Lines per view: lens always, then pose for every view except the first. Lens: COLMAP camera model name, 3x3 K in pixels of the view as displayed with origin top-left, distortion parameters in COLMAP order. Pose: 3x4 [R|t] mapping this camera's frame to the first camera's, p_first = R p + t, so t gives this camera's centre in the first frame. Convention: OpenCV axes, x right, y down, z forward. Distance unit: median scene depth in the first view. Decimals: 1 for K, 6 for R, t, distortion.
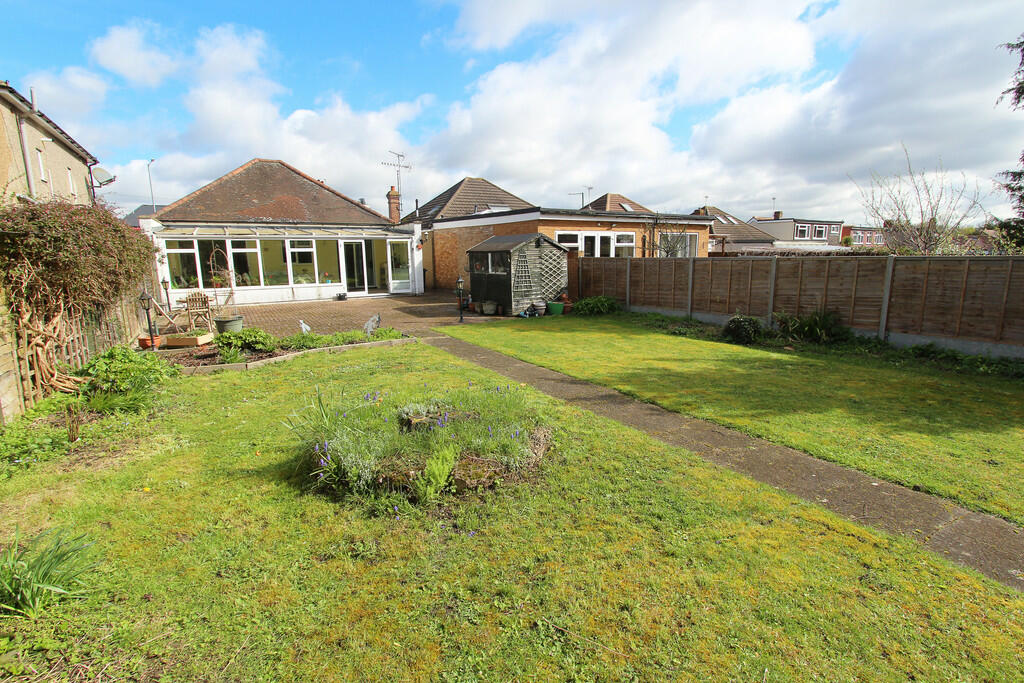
lens RADIAL K [[472.8, 0, 515.5], [0, 472.8, 338.0], [0, 0, 1]] dist [-0.012055, -0.000161]
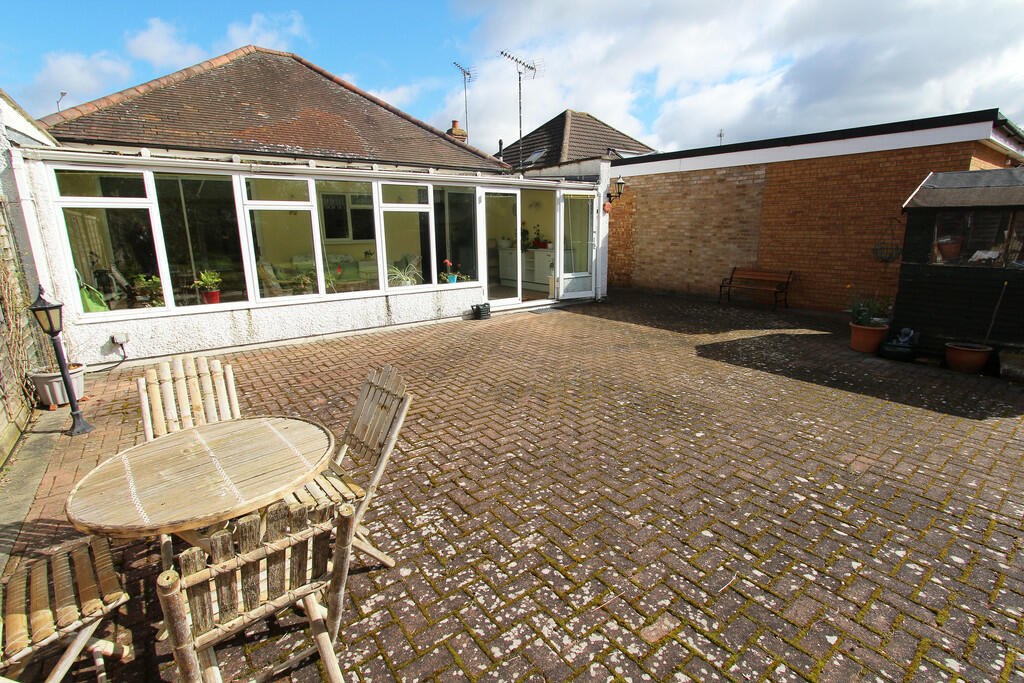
lens RADIAL K [[478.2, 0, 513.6], [0, 478.2, 327.2], [0, 0, 1]] dist [-0.016144, 0.000126]
pose [[0.995829, -0.017664, 0.089518, -0.381887], [0.015993, 0.999685, 0.019357, -0.080992], [-0.089832, -0.017844, 0.995797, 0.533657]]
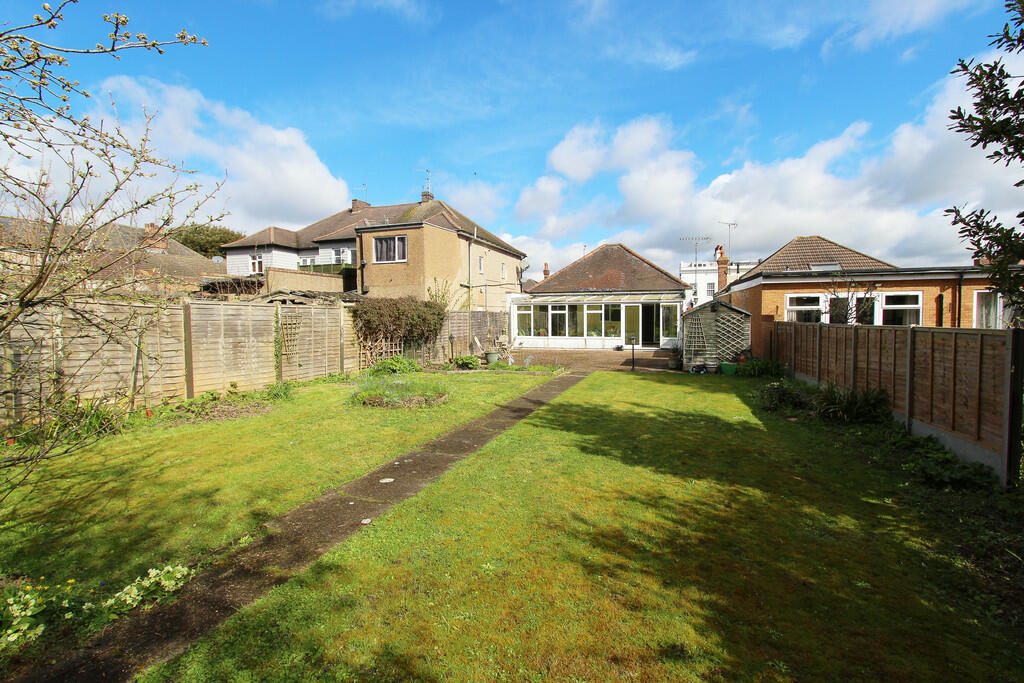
lens RADIAL K [[472.8, 0, 515.5], [0, 472.8, 338.0], [0, 0, 1]] dist [-0.012055, -0.000161]
pose [[0.632953, 0.046531, -0.772791, 0.438420], [-0.141263, 0.988376, -0.056190, -0.003949], [0.761193, 0.144732, 0.632169, -0.018184]]
